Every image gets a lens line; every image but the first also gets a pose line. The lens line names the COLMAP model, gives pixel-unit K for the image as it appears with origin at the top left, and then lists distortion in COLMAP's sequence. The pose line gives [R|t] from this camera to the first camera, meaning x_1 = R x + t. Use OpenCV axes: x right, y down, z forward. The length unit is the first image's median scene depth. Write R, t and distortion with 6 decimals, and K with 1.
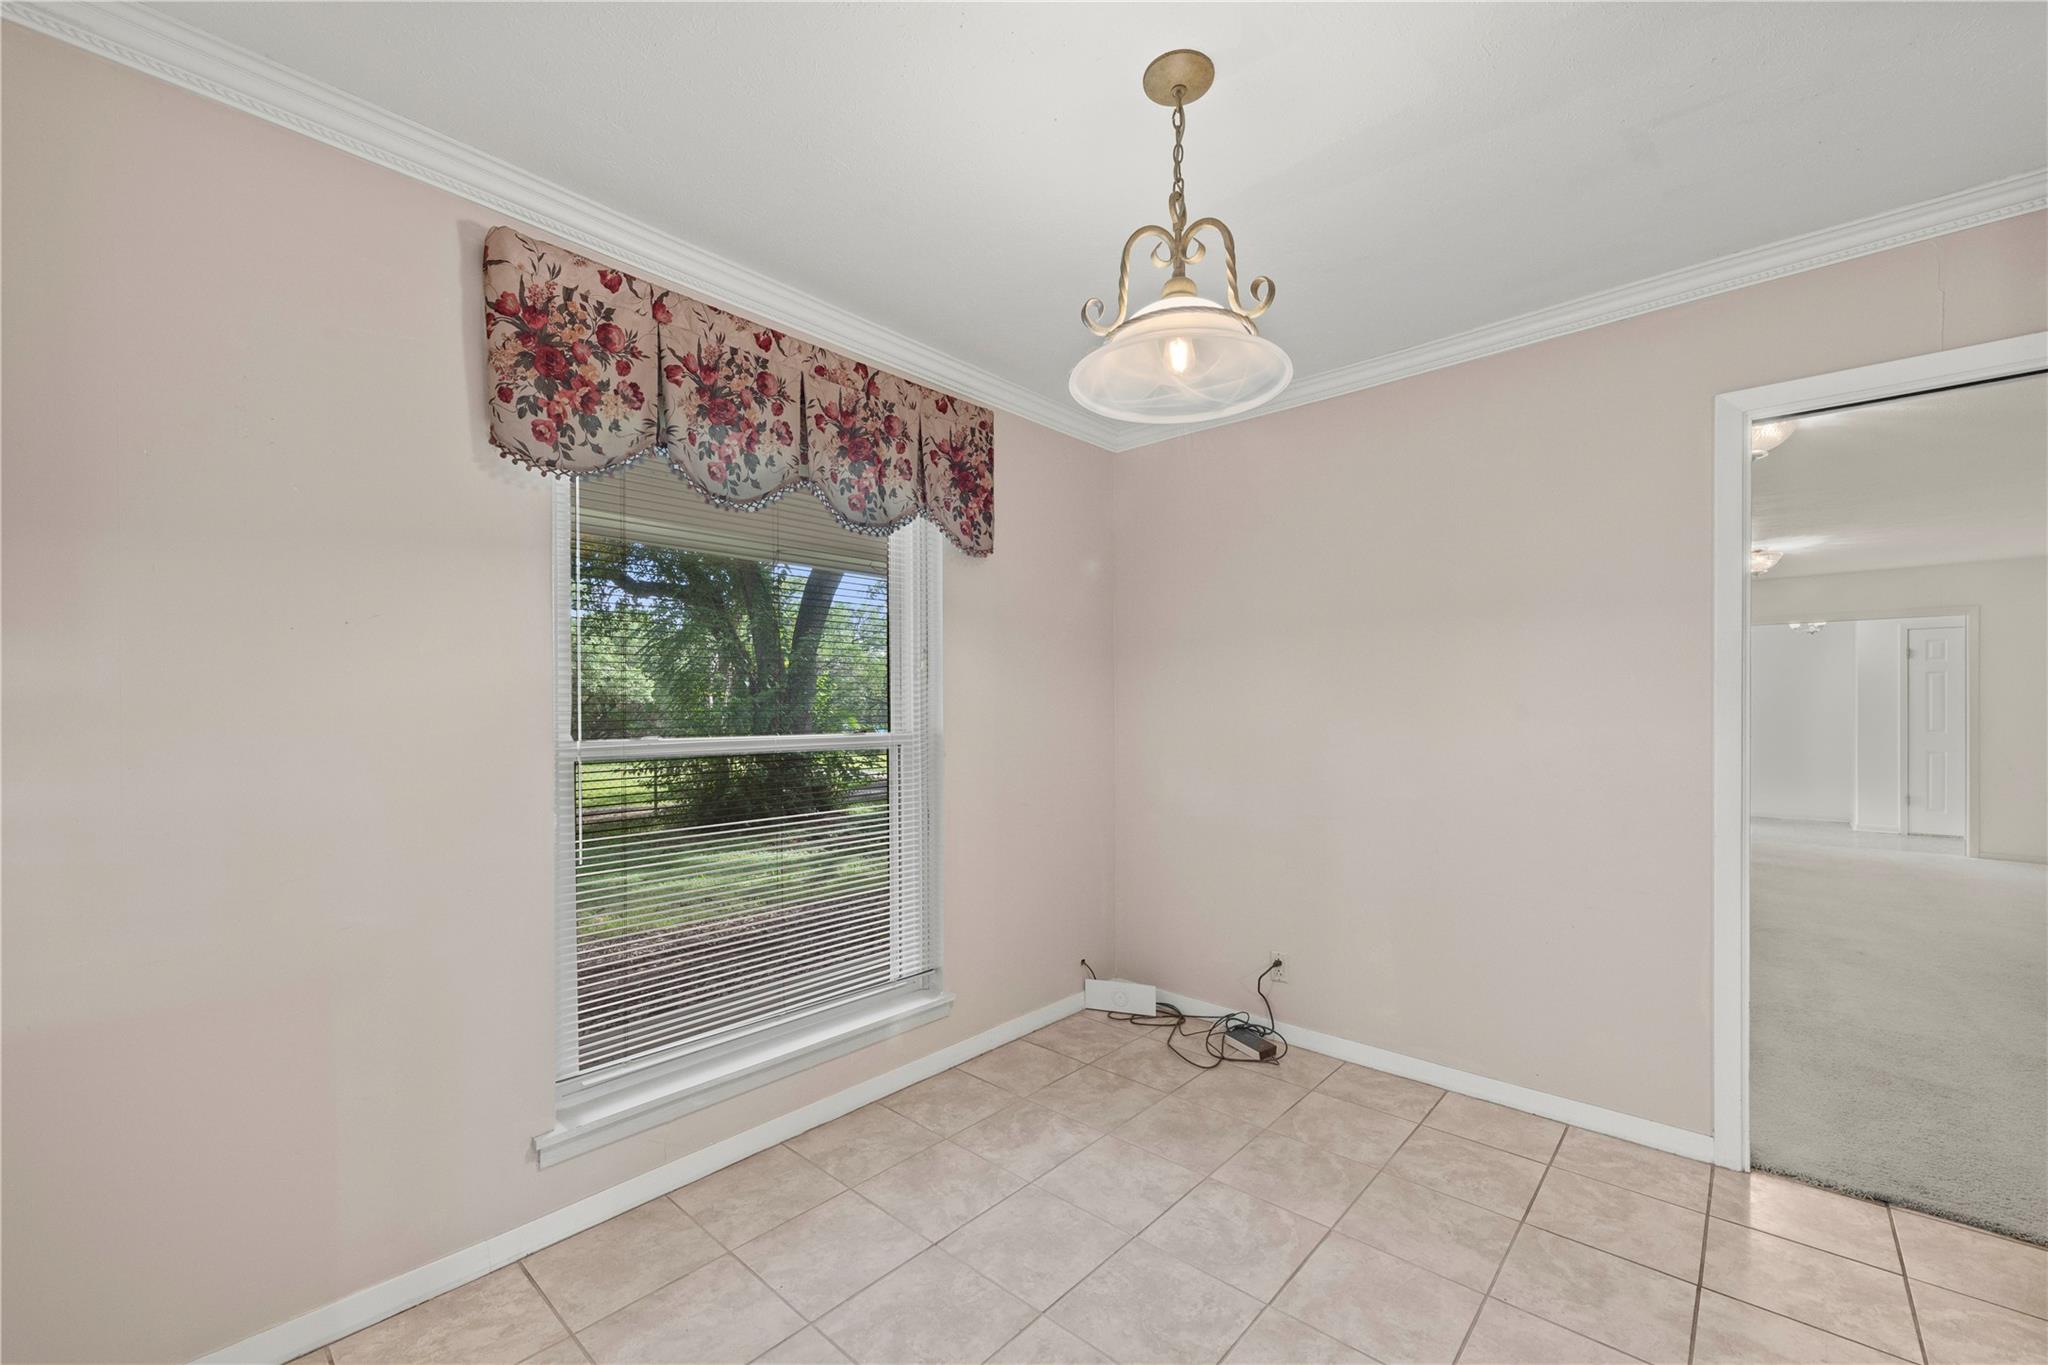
lens RADIAL K [[812.2, 0, 1036.9], [0, 812.2, 710.2], [0, 0, 1]] dist [0.002148, -0.001102]
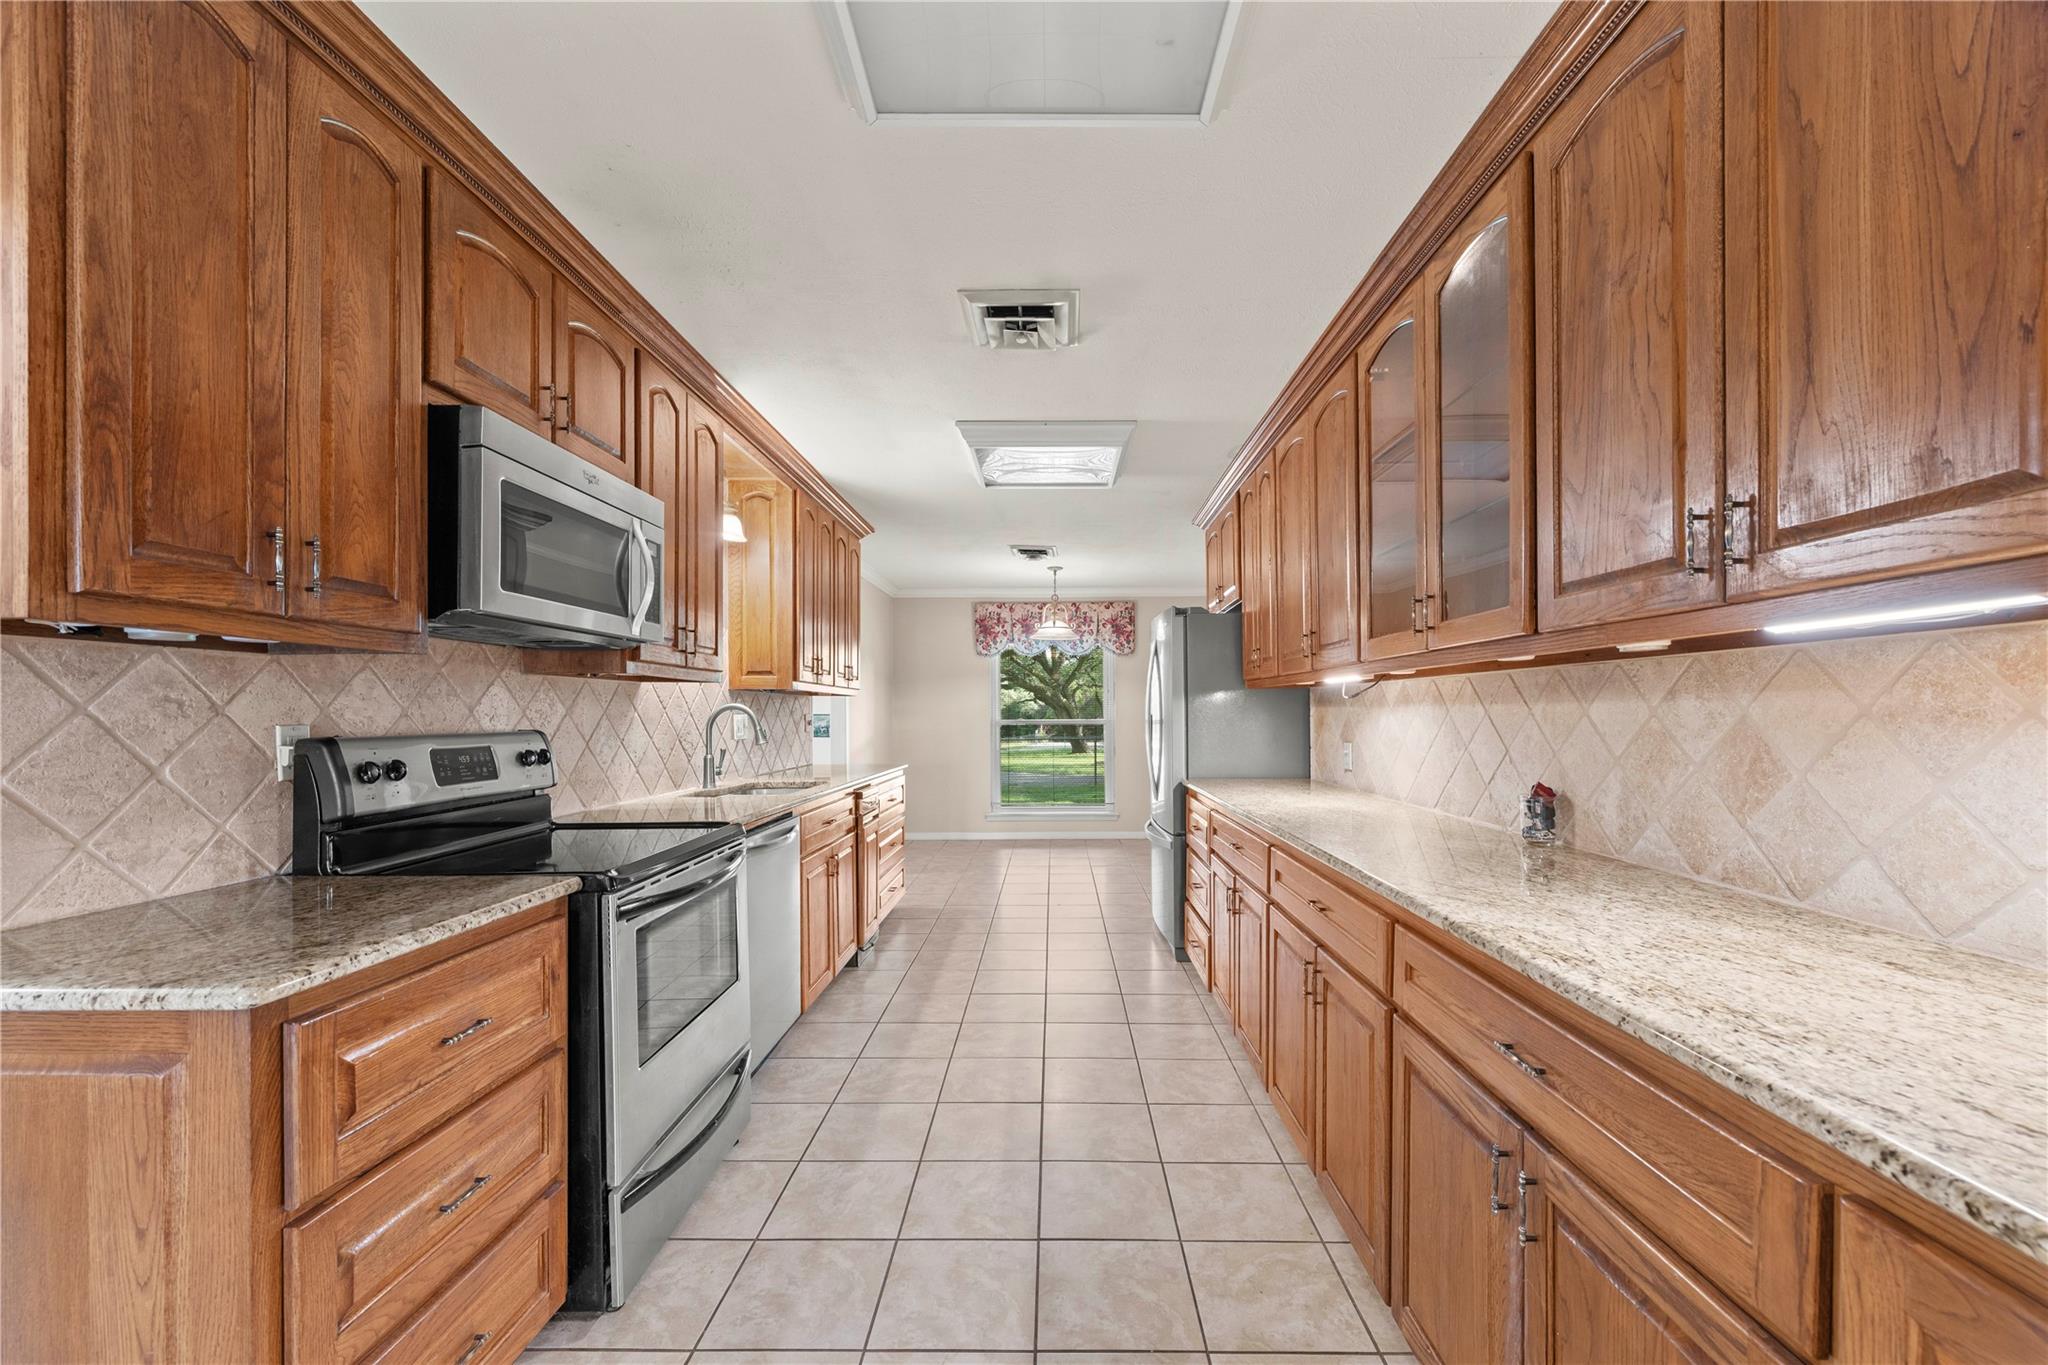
lens RADIAL K [[812.2, 0, 1047.0], [0, 812.2, 710.5], [0, 0, 1]] dist [0.002148, -0.001102]
pose [[0.660327, -0.007643, -0.750939, 2.517494], [0.002001, 0.999963, -0.008419, 0.026571], [0.750976, 0.004057, 0.660317, -1.413377]]
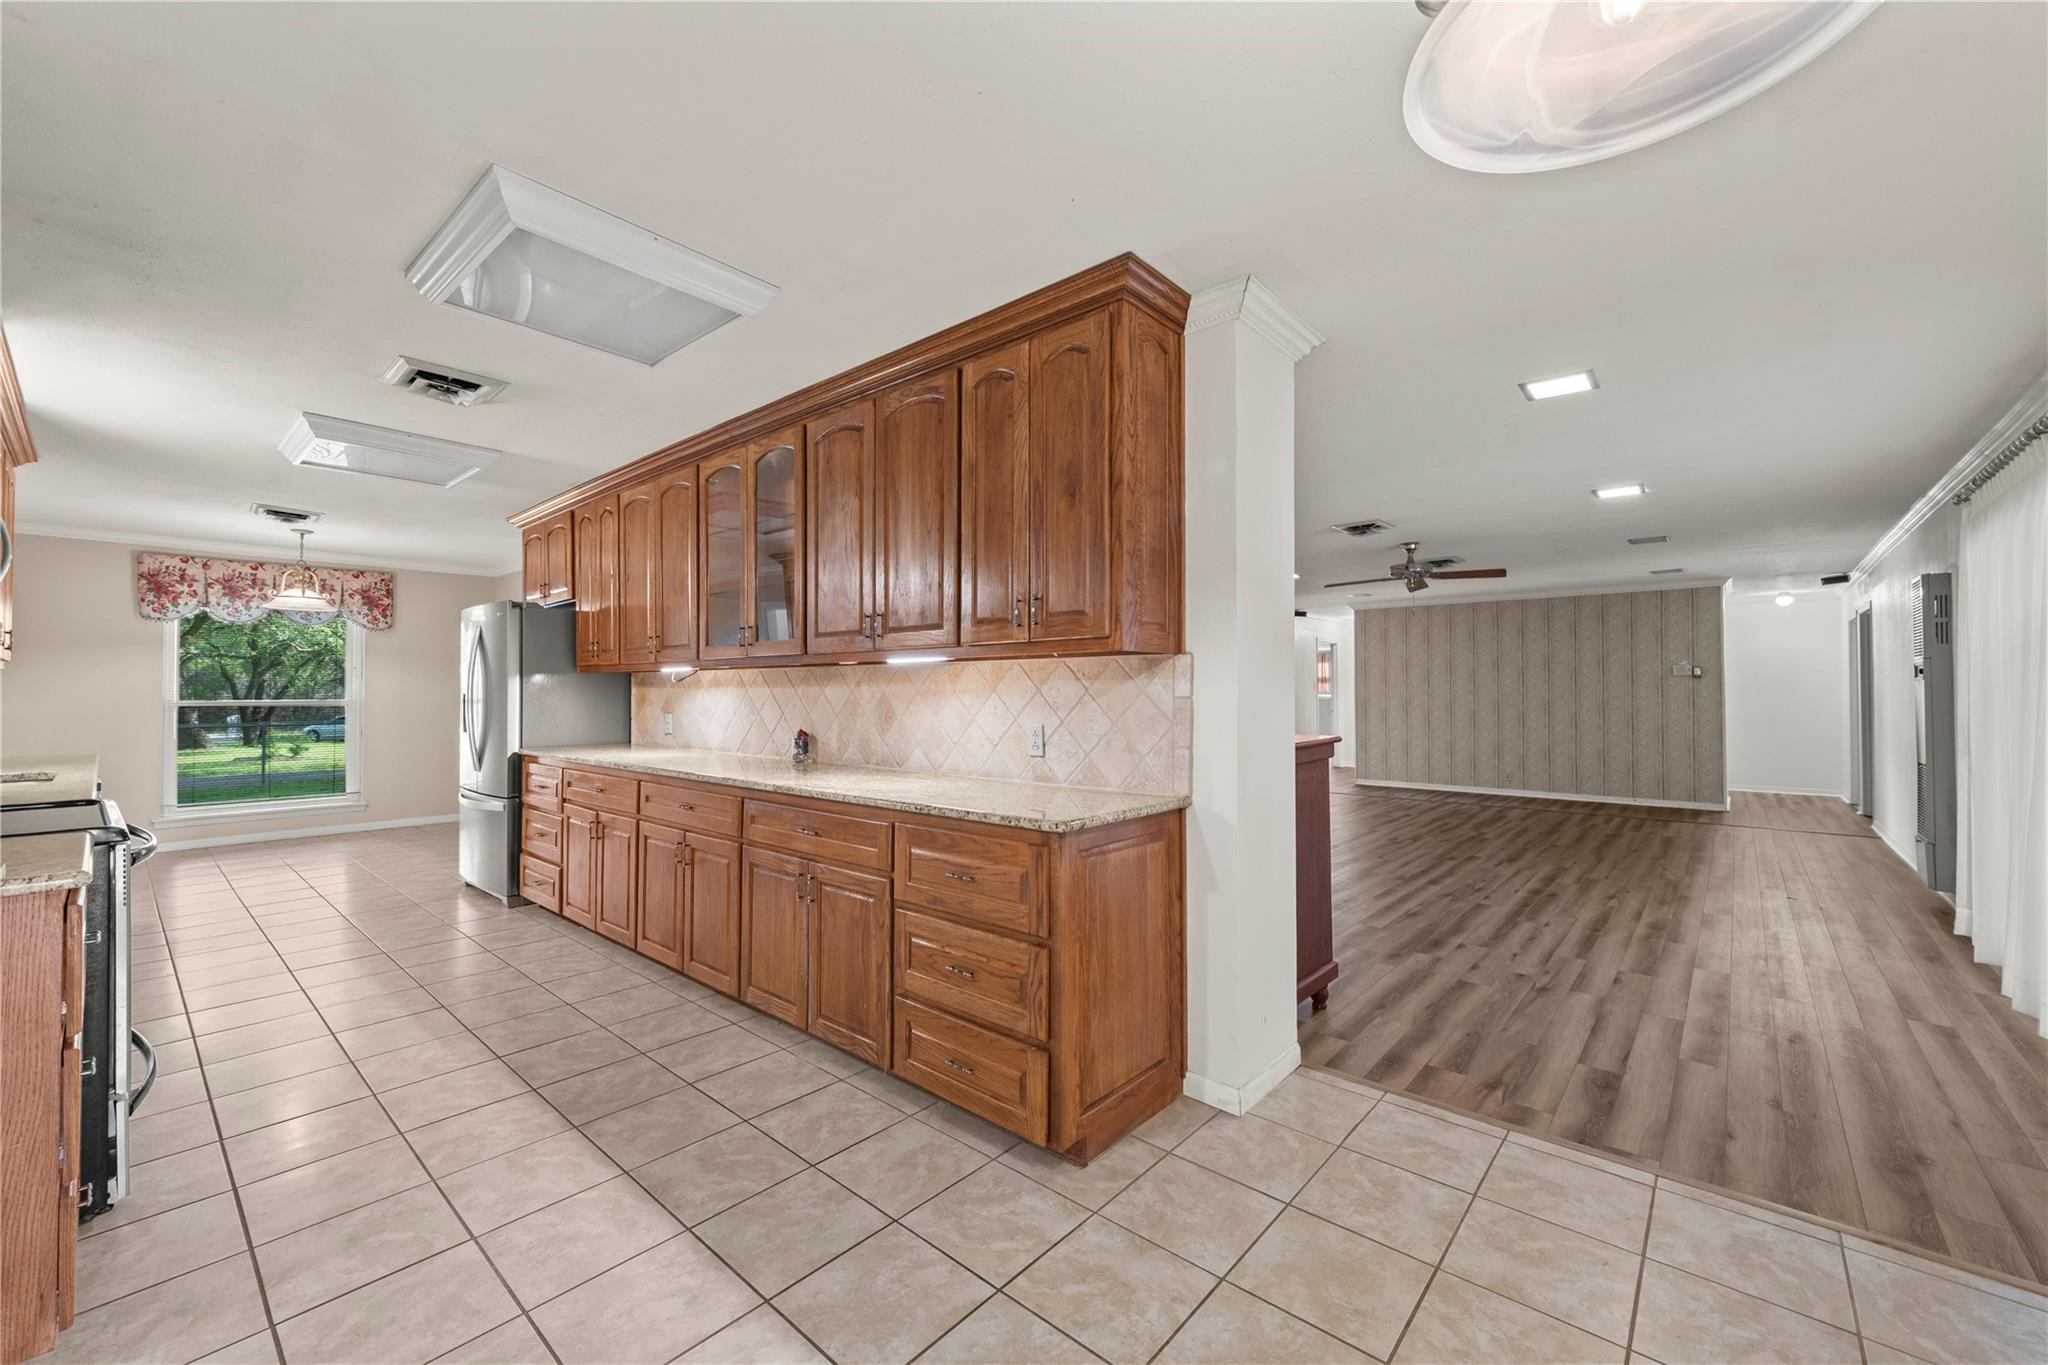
lens RADIAL K [[812.2, 0, 1039.1], [0, 812.2, 681.2], [0, 0, 1]] dist [0.002148, -0.001102]
pose [[0.999735, -0.004930, 0.022476, 2.678010], [0.005311, 0.999842, -0.016939, 0.032290], [-0.022389, 0.017054, 0.999604, -2.210127]]
